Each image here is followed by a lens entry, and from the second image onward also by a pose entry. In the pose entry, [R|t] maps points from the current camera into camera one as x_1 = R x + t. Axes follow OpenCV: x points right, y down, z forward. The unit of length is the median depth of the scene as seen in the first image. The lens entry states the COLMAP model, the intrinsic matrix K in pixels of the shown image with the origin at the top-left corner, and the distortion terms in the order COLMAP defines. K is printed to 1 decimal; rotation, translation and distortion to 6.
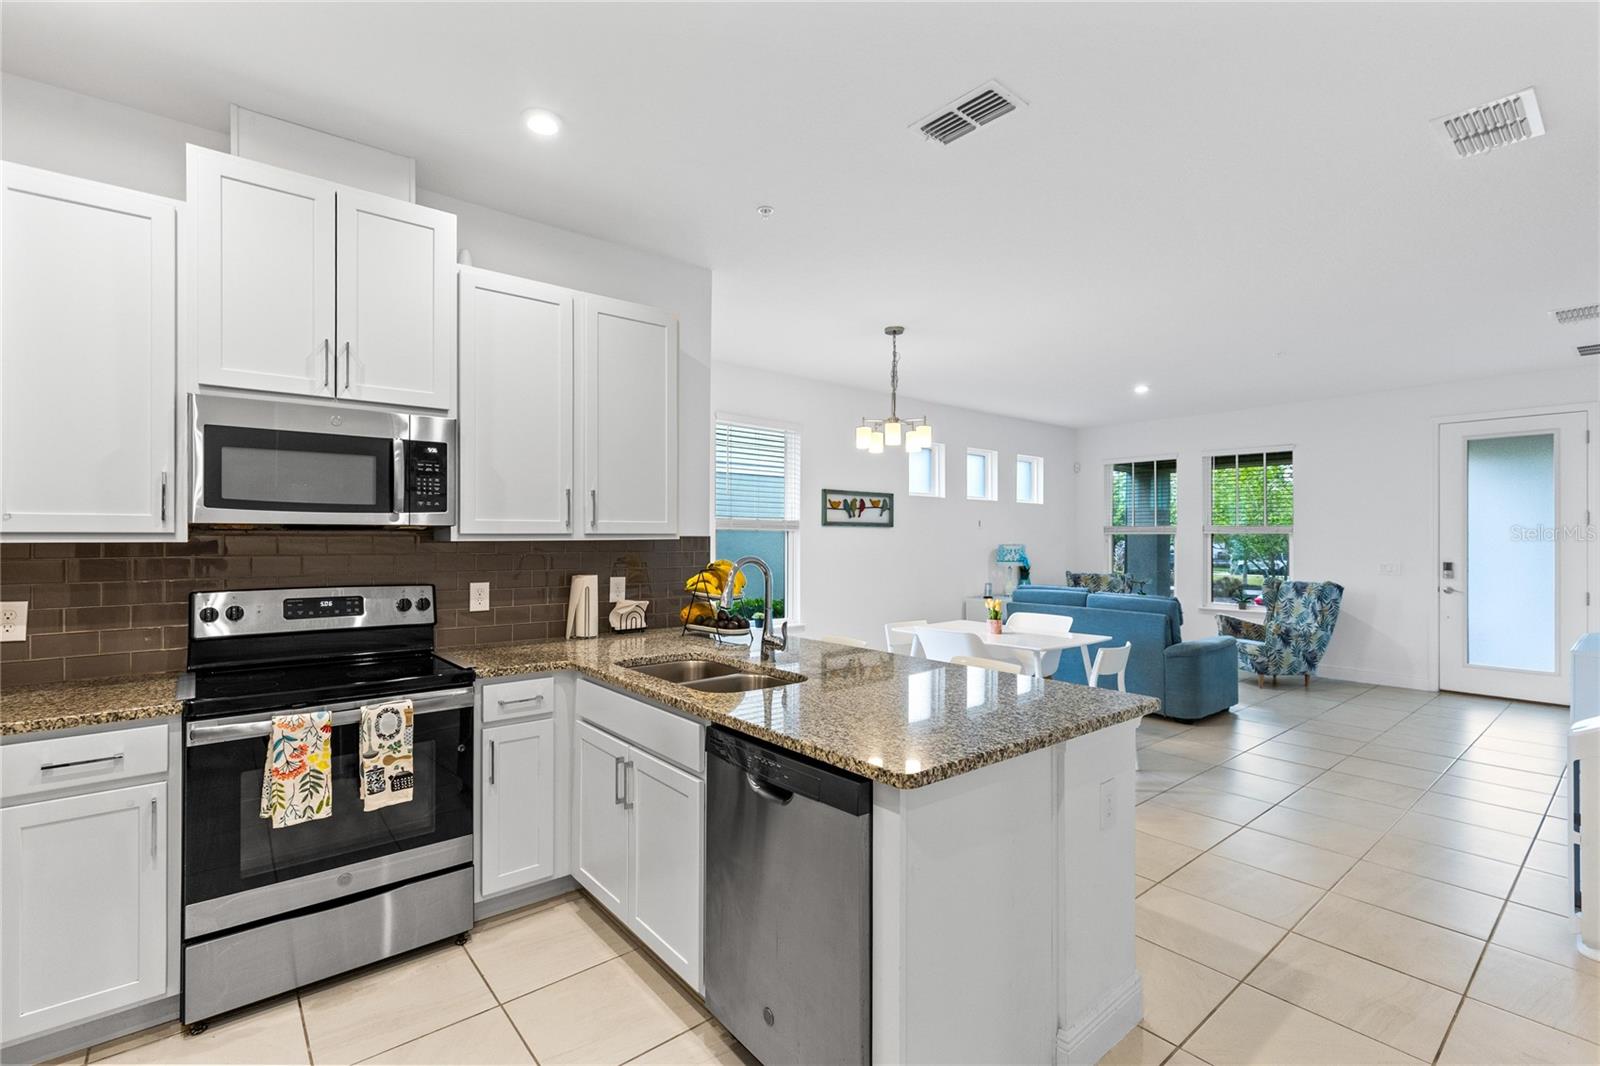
lens RADIAL K [[716.4, 0, 804.8], [0, 716.4, 536.9], [0, 0, 1]] dist [0.007689, -0.000102]
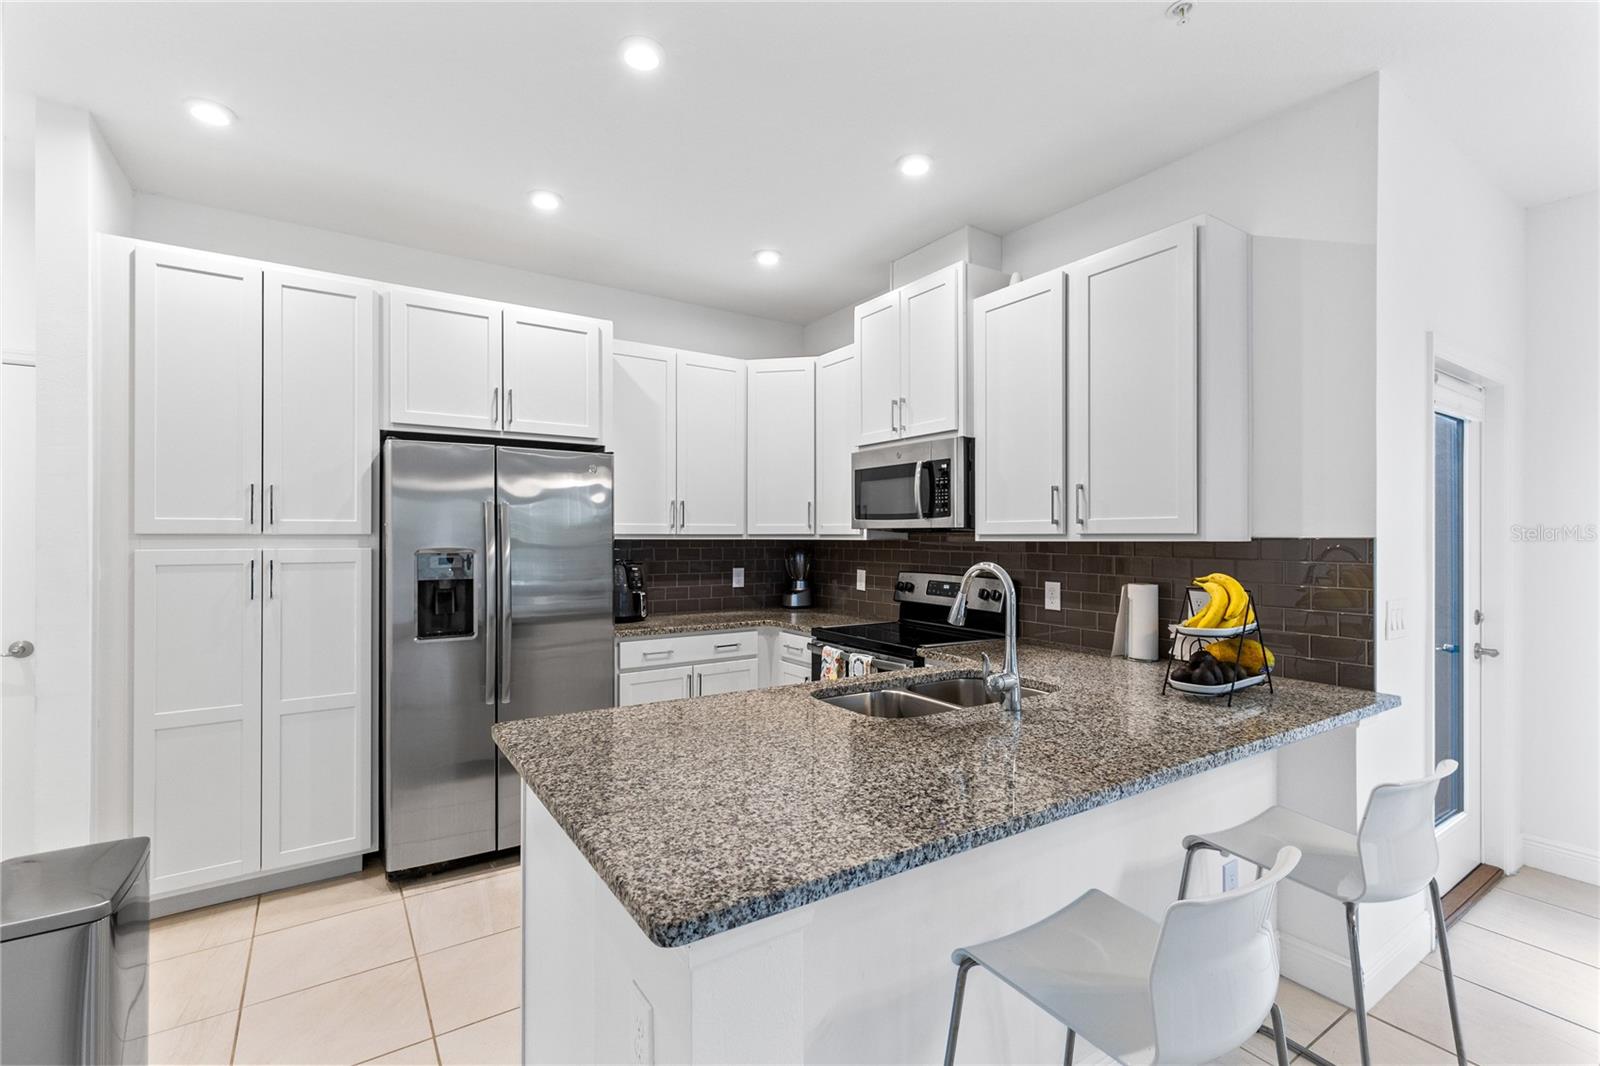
lens RADIAL K [[712.7, 0, 800.0], [0, 712.7, 533.0], [0, 0, 1]] dist [0.009660, -0.000063]
pose [[-0.105572, -0.006672, -0.994389, 0.275366], [-0.003841, 0.999973, -0.006302, 0.000599], [0.994404, 0.003154, -0.105595, 0.343431]]
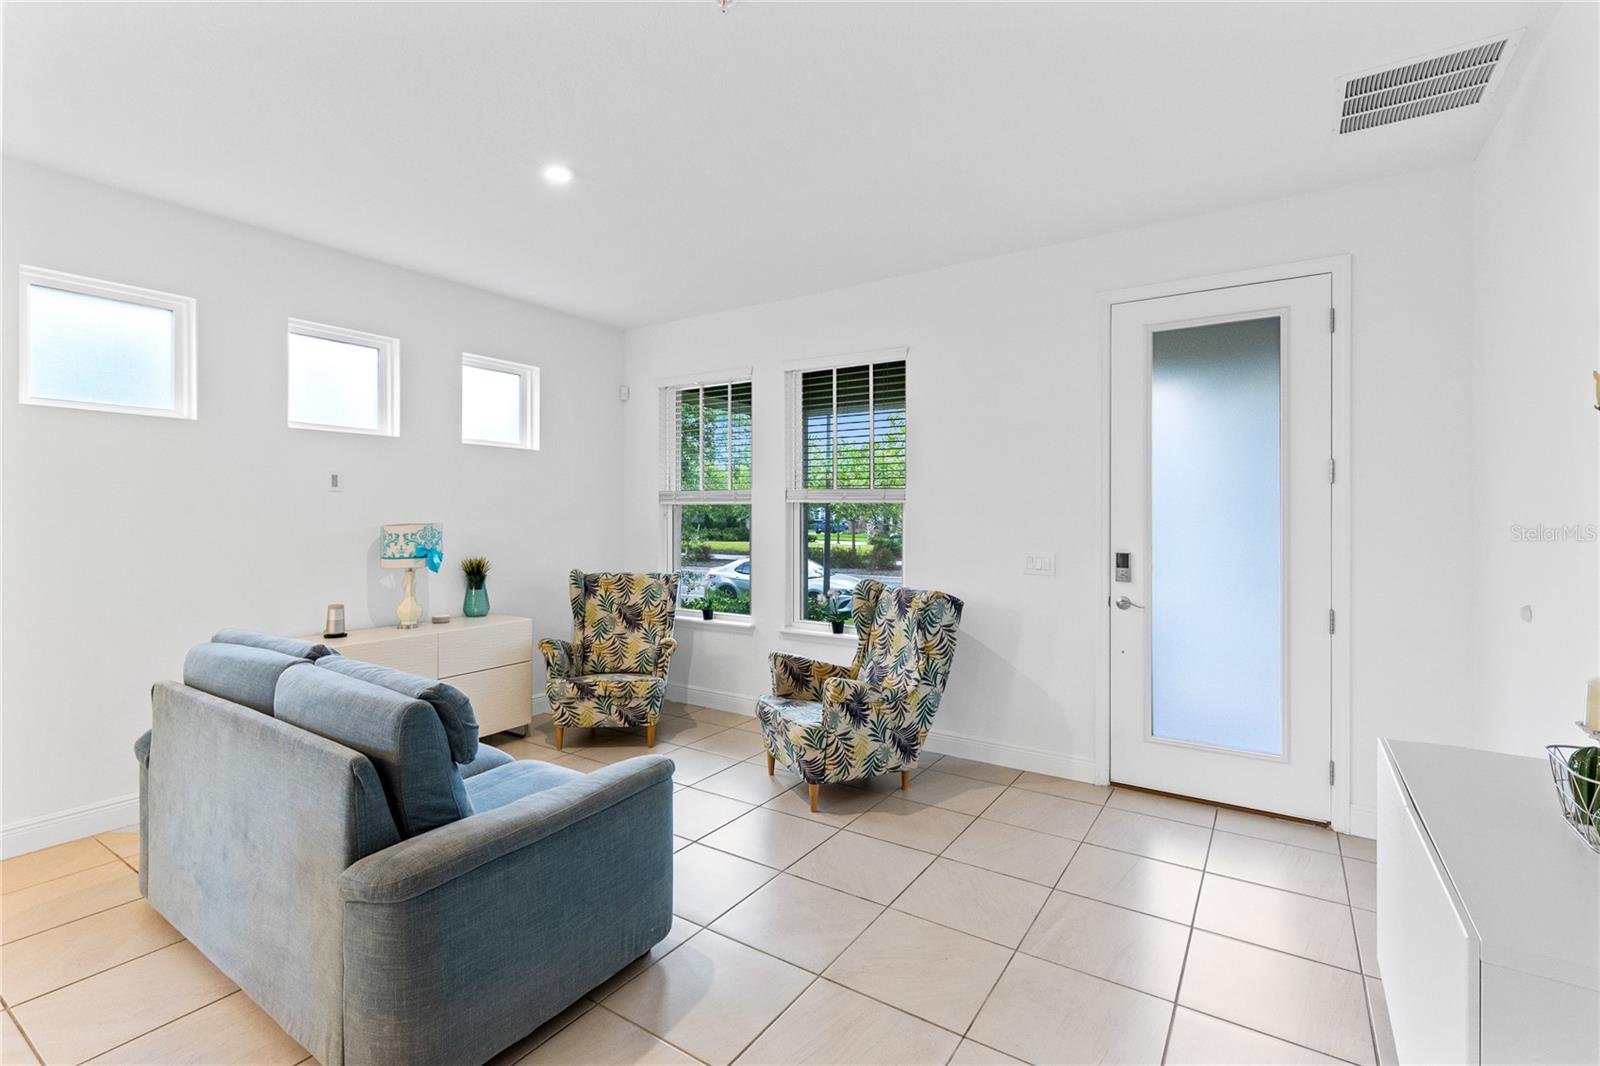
lens RADIAL K [[733.7, 0, 800.1], [0, 733.7, 517.0], [0, 0, 1]] dist [0.016183, -0.000082]
pose [[0.957423, -0.003860, 0.288662, 0.479883], [0.002151, 0.999978, 0.006238, 0.003891], [-0.288680, -0.005351, 0.957411, 0.517598]]
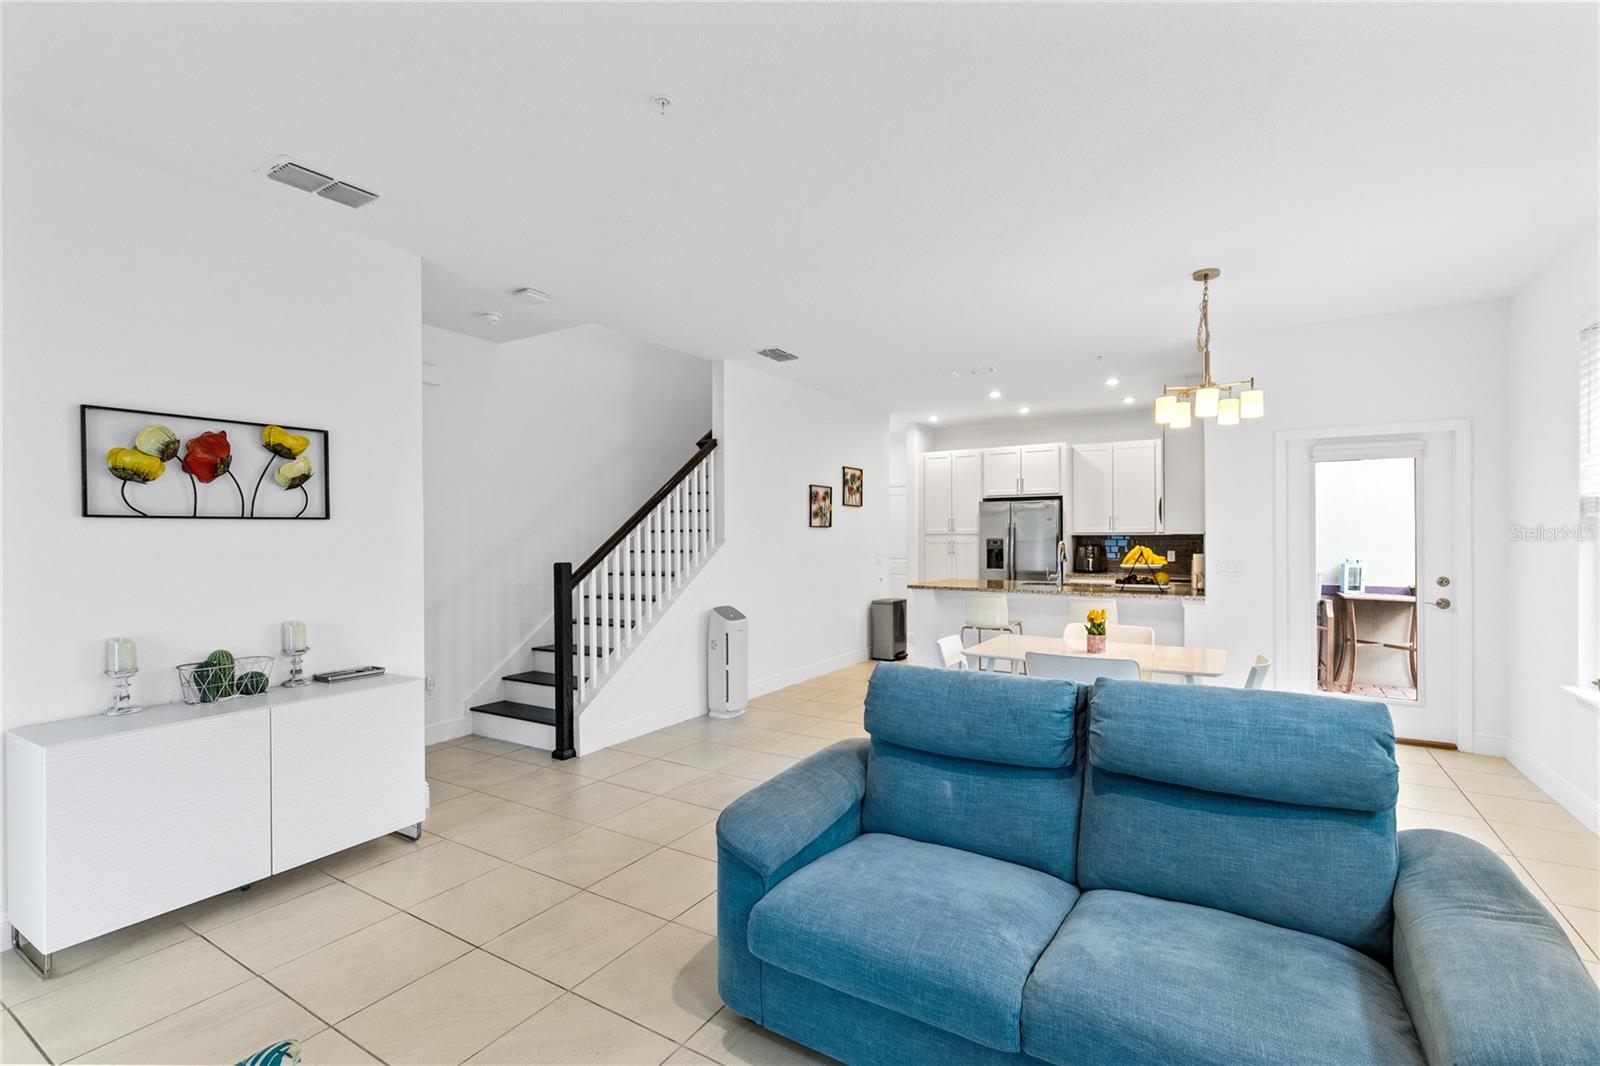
lens RADIAL K [[716.4, 0, 804.8], [0, 716.4, 536.9], [0, 0, 1]] dist [0.007689, -0.000102]
pose [[-0.948379, 0.001984, -0.317134, 0.586471], [0.001781, 0.999998, 0.000930, 0.003777], [0.317135, 0.000317, -0.948380, 1.175345]]
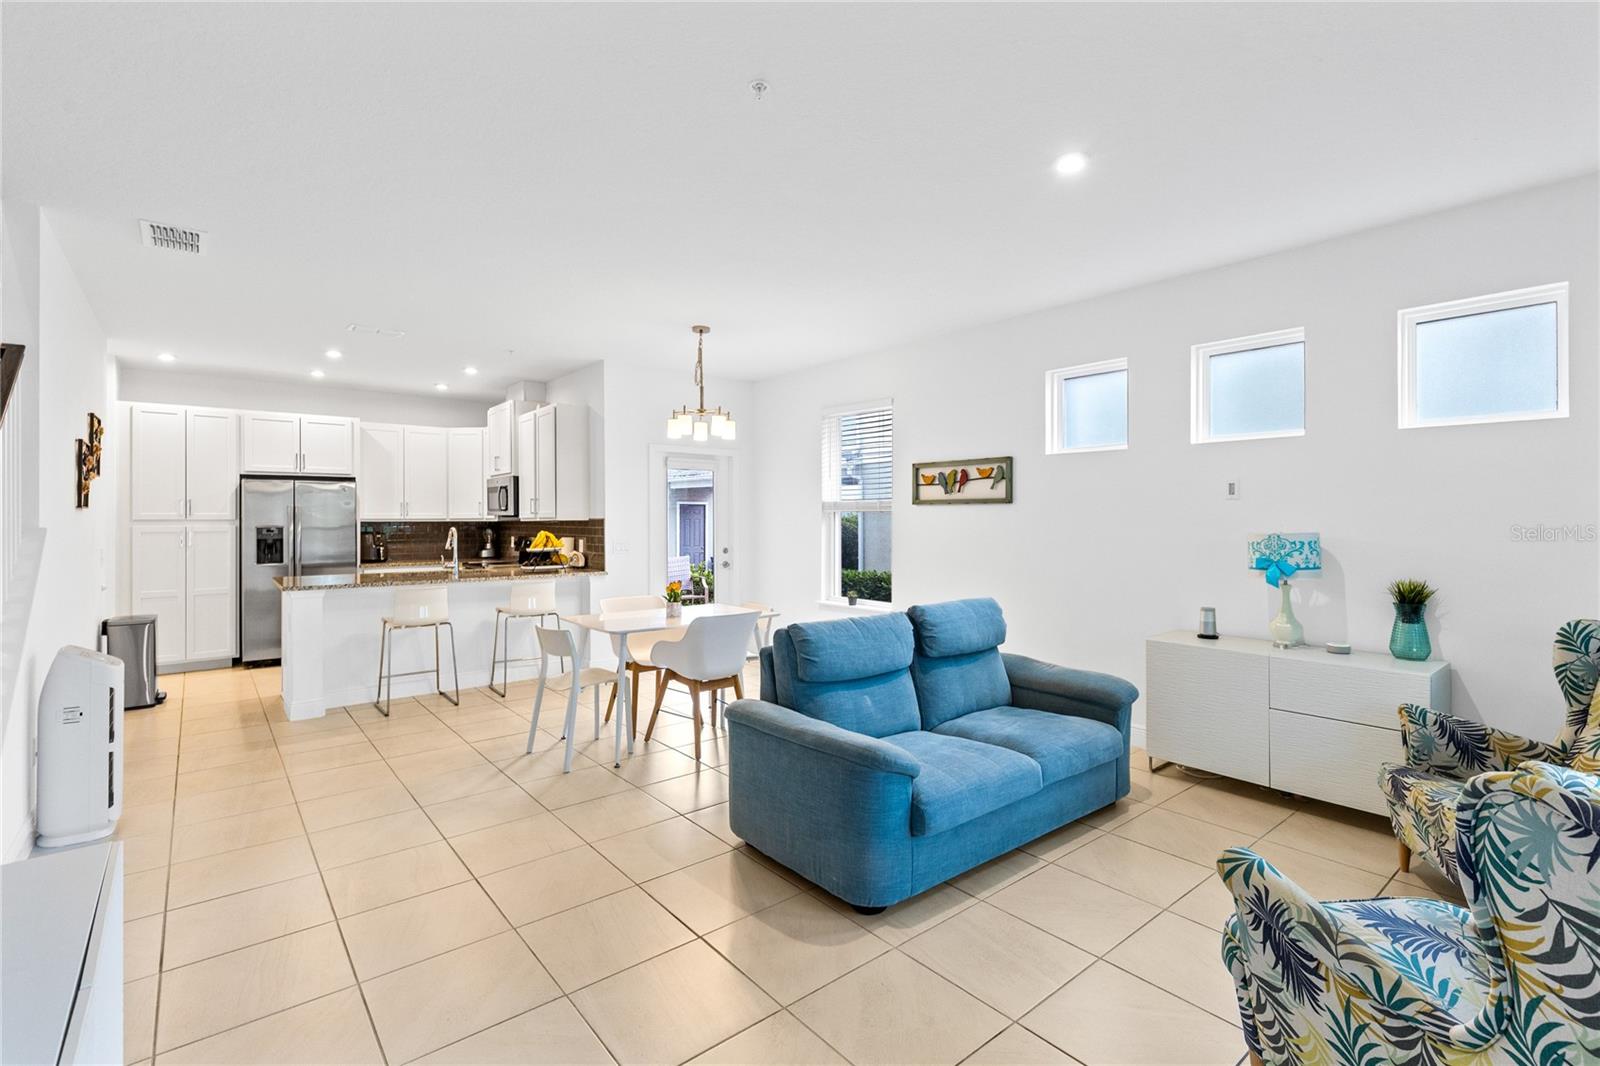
lens RADIAL K [[733.7, 0, 800.1], [0, 733.7, 517.0], [0, 0, 1]] dist [0.016183, -0.000082]
pose [[-0.009988, -0.005587, -0.999935, 0.901483], [0.002310, 0.999982, -0.005610, 0.003644], [0.999947, -0.002366, -0.009975, 0.840566]]
